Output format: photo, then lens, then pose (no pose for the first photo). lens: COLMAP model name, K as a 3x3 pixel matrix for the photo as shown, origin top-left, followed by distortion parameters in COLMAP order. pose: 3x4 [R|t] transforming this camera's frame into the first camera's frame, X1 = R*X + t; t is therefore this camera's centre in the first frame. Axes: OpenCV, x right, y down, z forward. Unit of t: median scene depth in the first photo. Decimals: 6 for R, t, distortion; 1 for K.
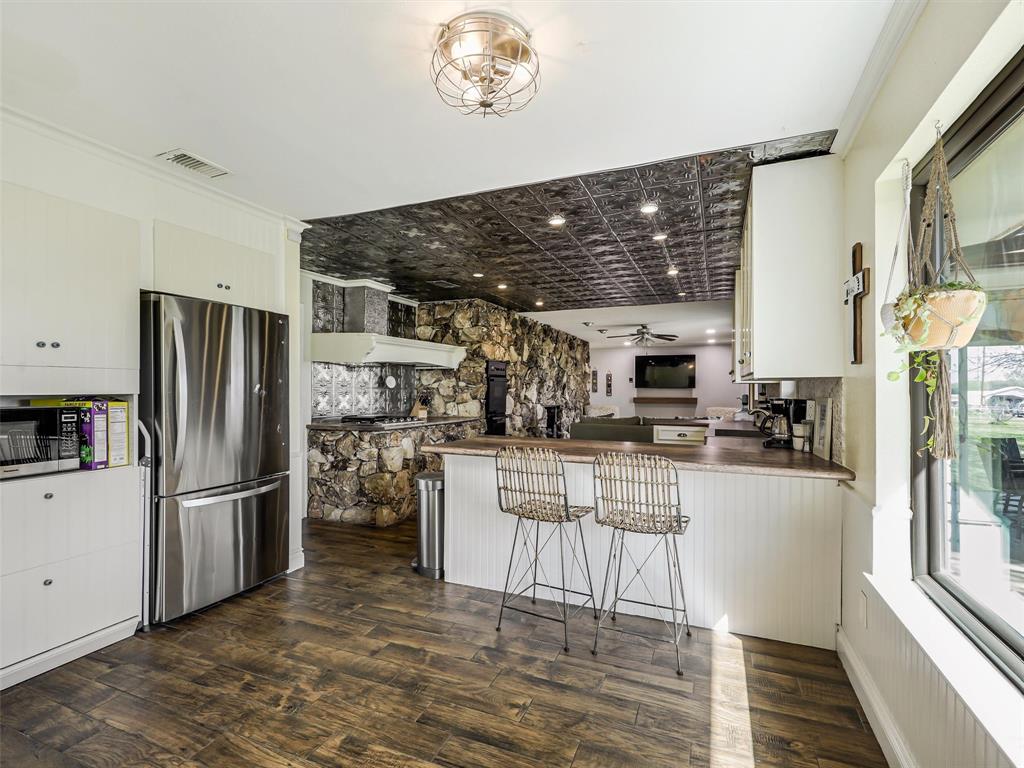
lens RADIAL K [[503.1, 0, 519.1], [0, 503.1, 390.0], [0, 0, 1]] dist [0.004668, -0.000318]
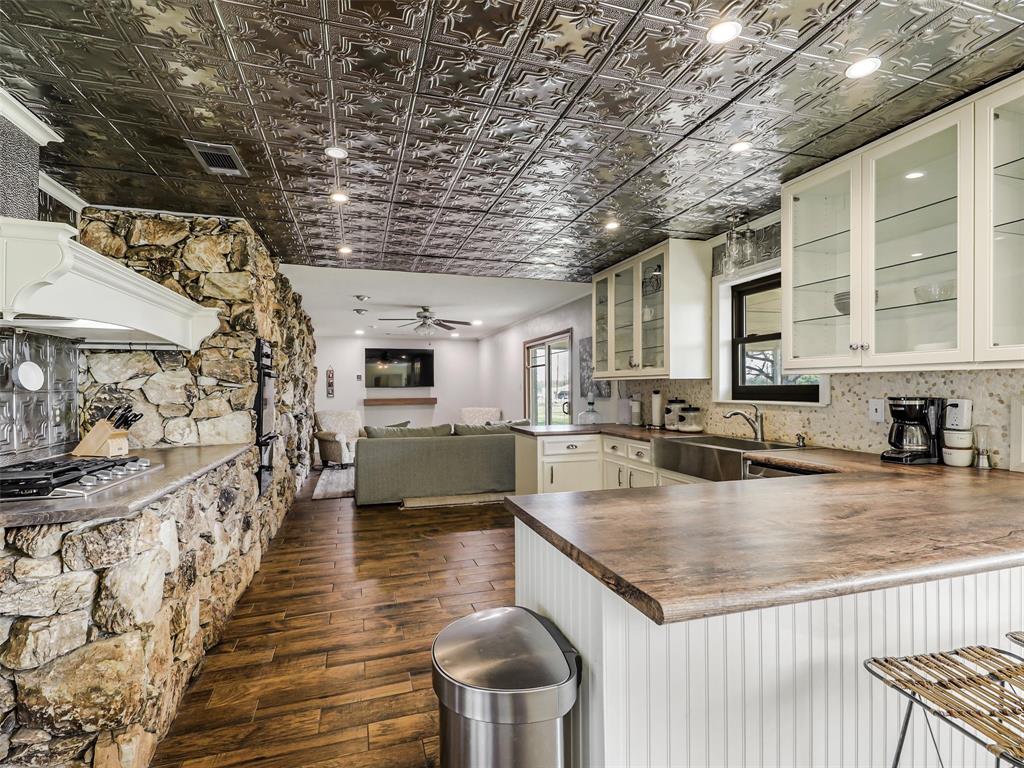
lens RADIAL K [[503.1, 0, 519.1], [0, 503.1, 390.0], [0, 0, 1]] dist [0.004668, -0.000318]
pose [[0.759773, -0.012185, 0.650075, -0.204700], [0.011585, 0.999919, 0.005202, -0.001949], [-0.650086, 0.003578, 0.759853, 0.403586]]
